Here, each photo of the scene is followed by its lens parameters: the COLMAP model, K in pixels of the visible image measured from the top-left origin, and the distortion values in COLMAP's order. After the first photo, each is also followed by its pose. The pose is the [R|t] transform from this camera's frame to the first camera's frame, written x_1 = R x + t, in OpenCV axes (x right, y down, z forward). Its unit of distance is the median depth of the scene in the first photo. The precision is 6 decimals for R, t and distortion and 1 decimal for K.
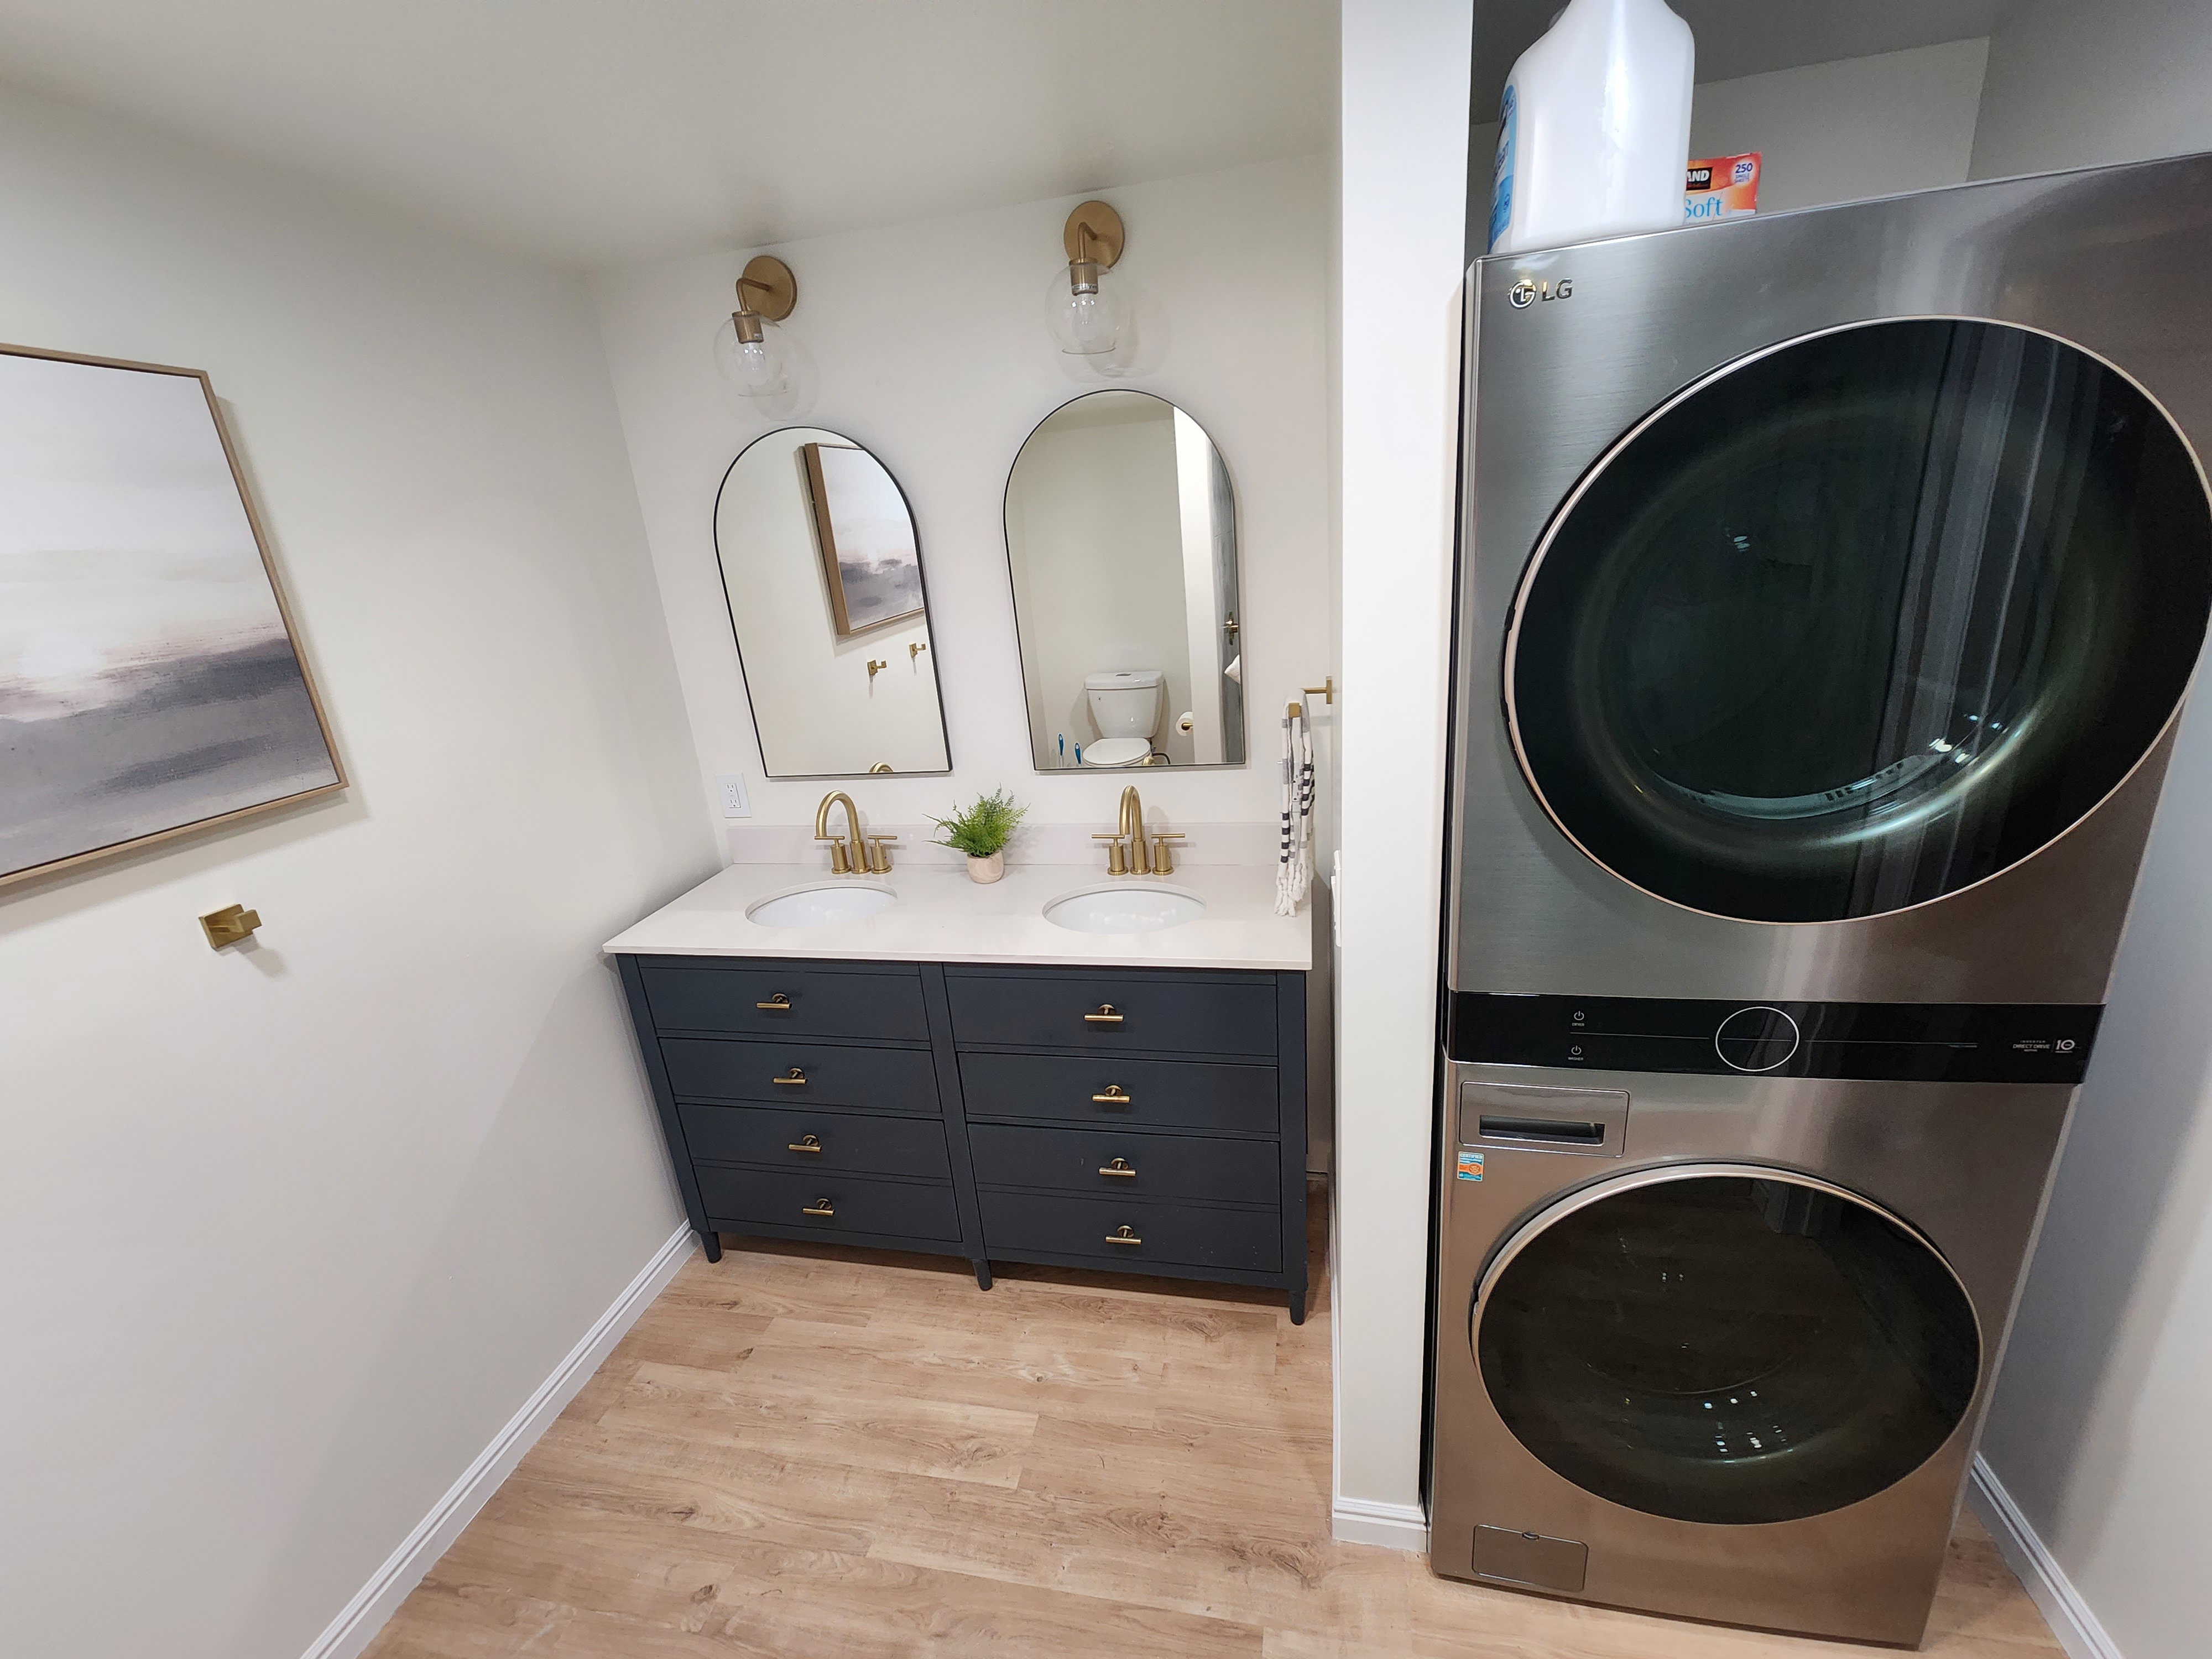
lens RADIAL K [[906.8, 0, 1116.1], [0, 906.8, 830.4], [0, 0, 1]] dist [-0.001998, -0.000129]
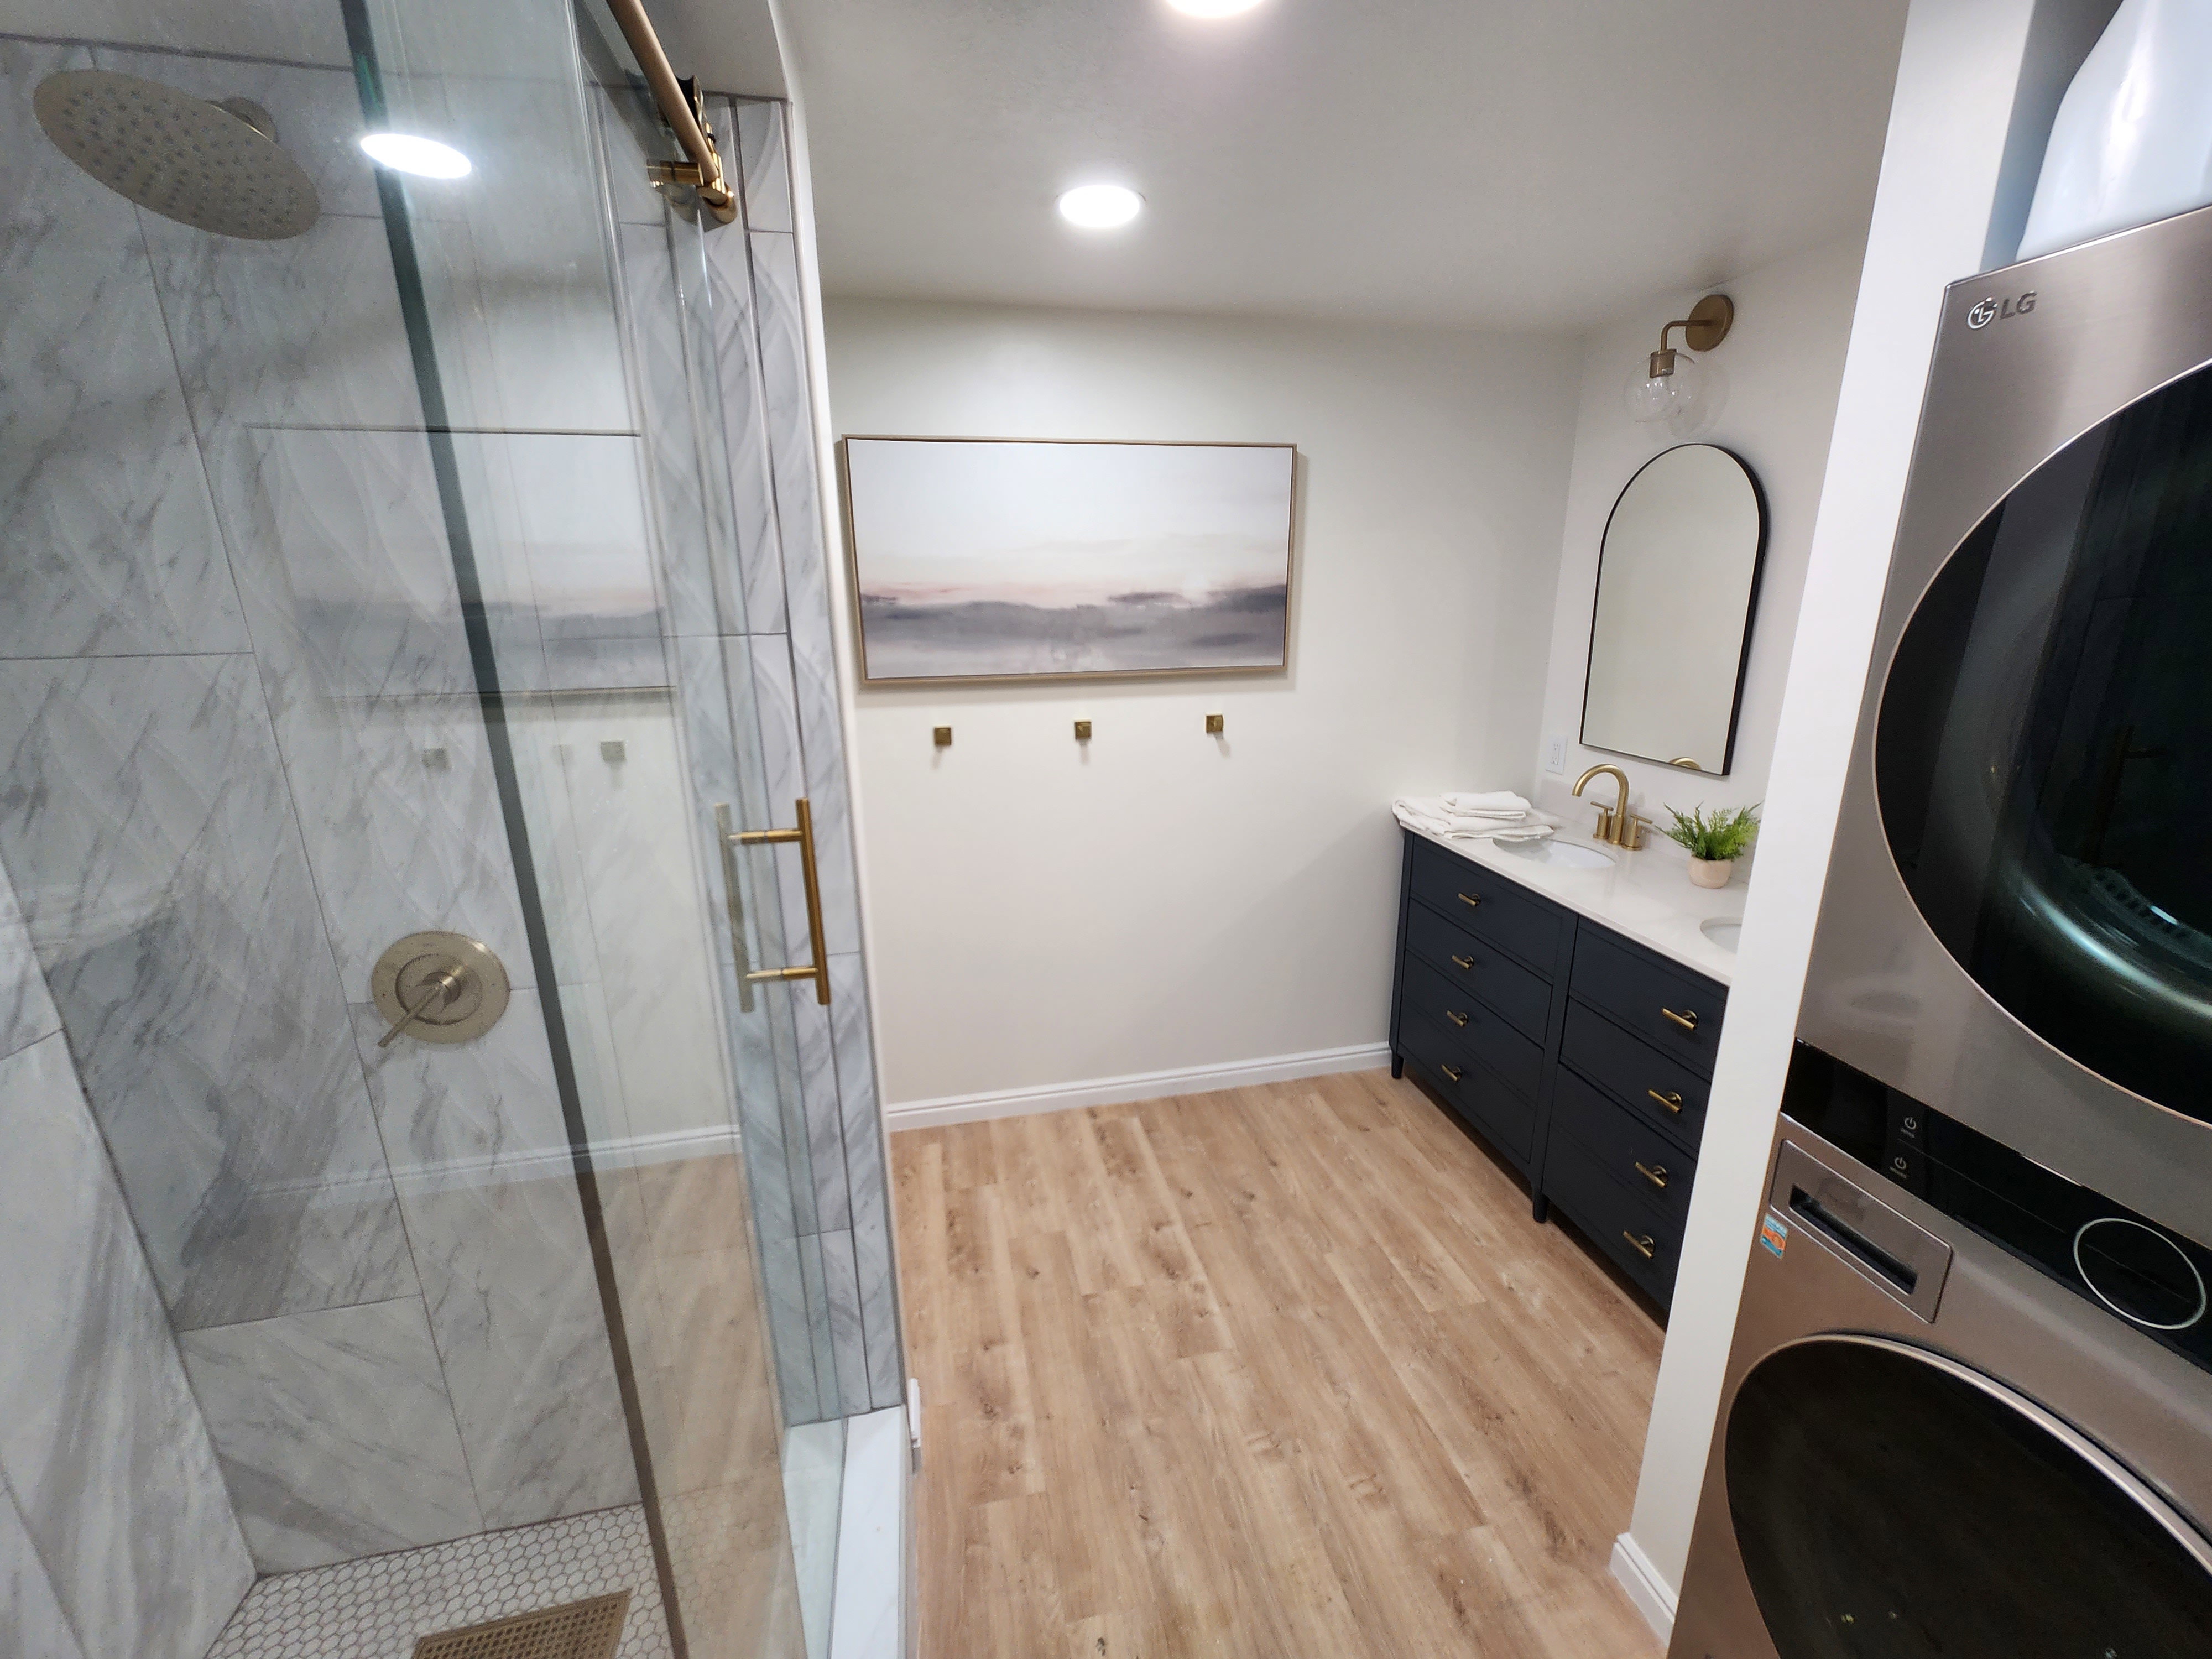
lens RADIAL K [[906.8, 0, 1116.1], [0, 906.8, 830.4], [0, 0, 1]] dist [-0.001998, -0.000129]
pose [[0.407997, 0.309811, -0.858810, 0.561953], [-0.305794, 0.932703, 0.191193, 0.007127], [0.860249, 0.184613, 0.475279, -0.073455]]
